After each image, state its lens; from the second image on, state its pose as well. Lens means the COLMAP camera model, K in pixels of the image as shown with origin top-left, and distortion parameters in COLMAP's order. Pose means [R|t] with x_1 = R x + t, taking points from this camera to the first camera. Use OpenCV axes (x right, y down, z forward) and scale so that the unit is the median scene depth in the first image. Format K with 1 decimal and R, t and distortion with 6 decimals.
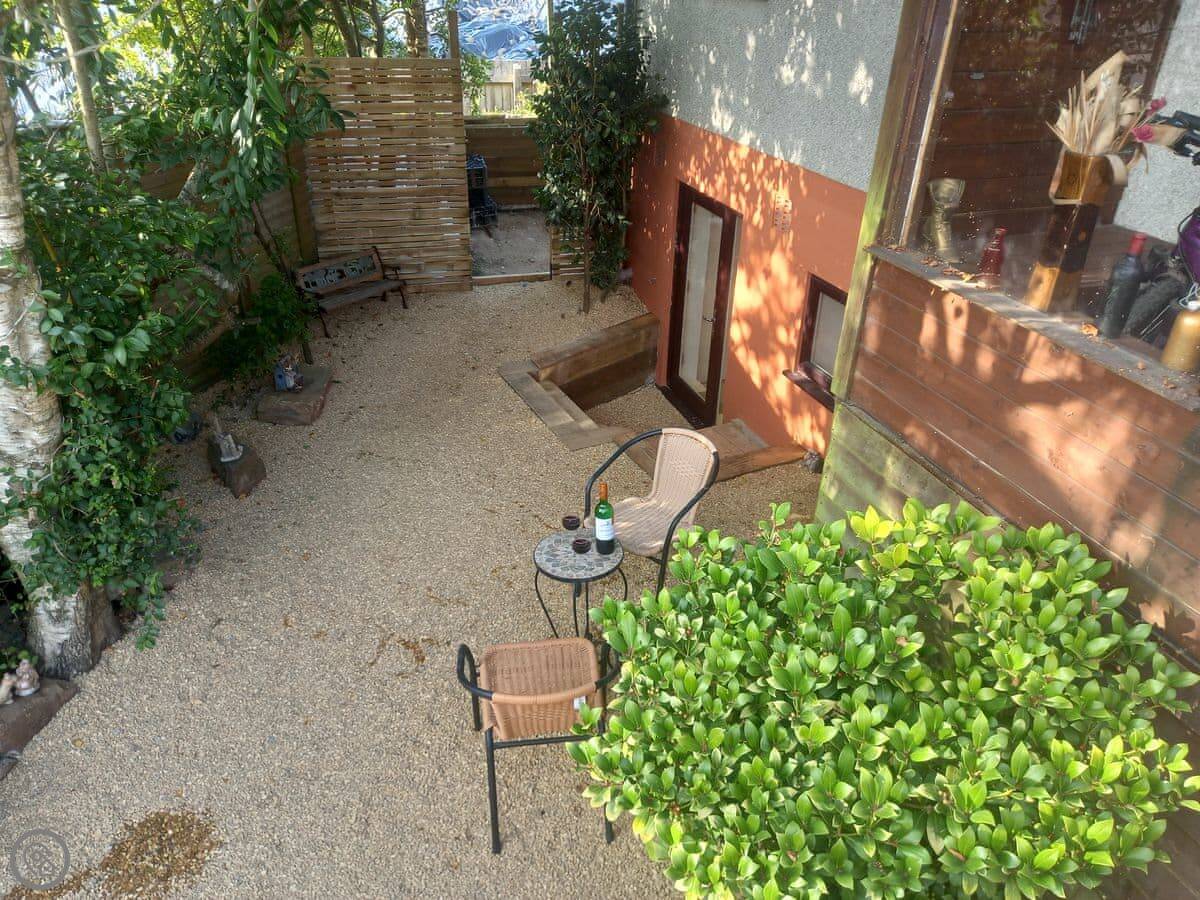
lens RADIAL K [[804.3, 0, 619.5], [0, 804.3, 451.4], [0, 0, 1]] dist [0.000673, -0.000794]
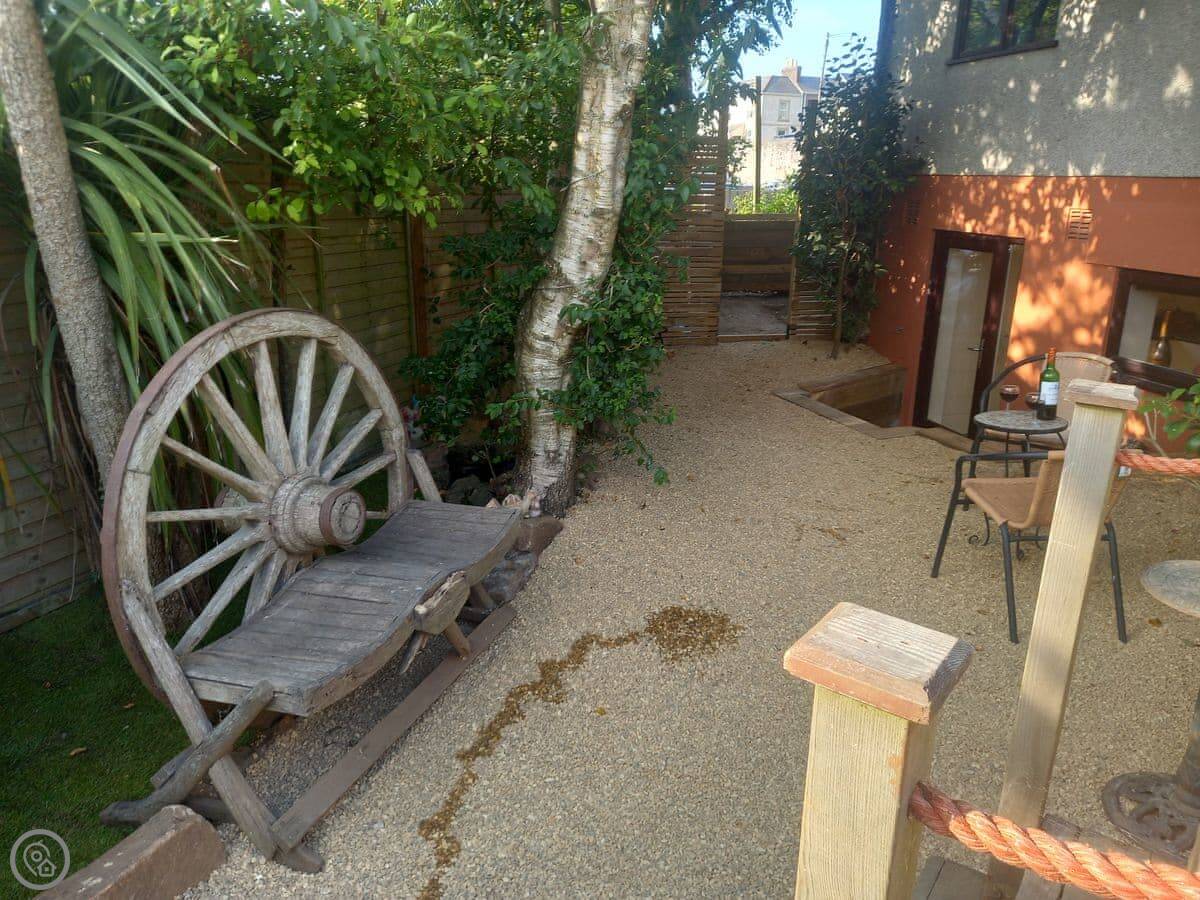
lens RADIAL K [[835.9, 0, 600.0], [0, 835.9, 450.0], [0, 0, 1]] dist [0.001626, -0.002753]
pose [[0.992553, 0.015171, -0.120868, -0.277556], [-0.041700, 0.974583, -0.220113, 0.255636], [0.114457, 0.223514, 0.967957, -0.078506]]
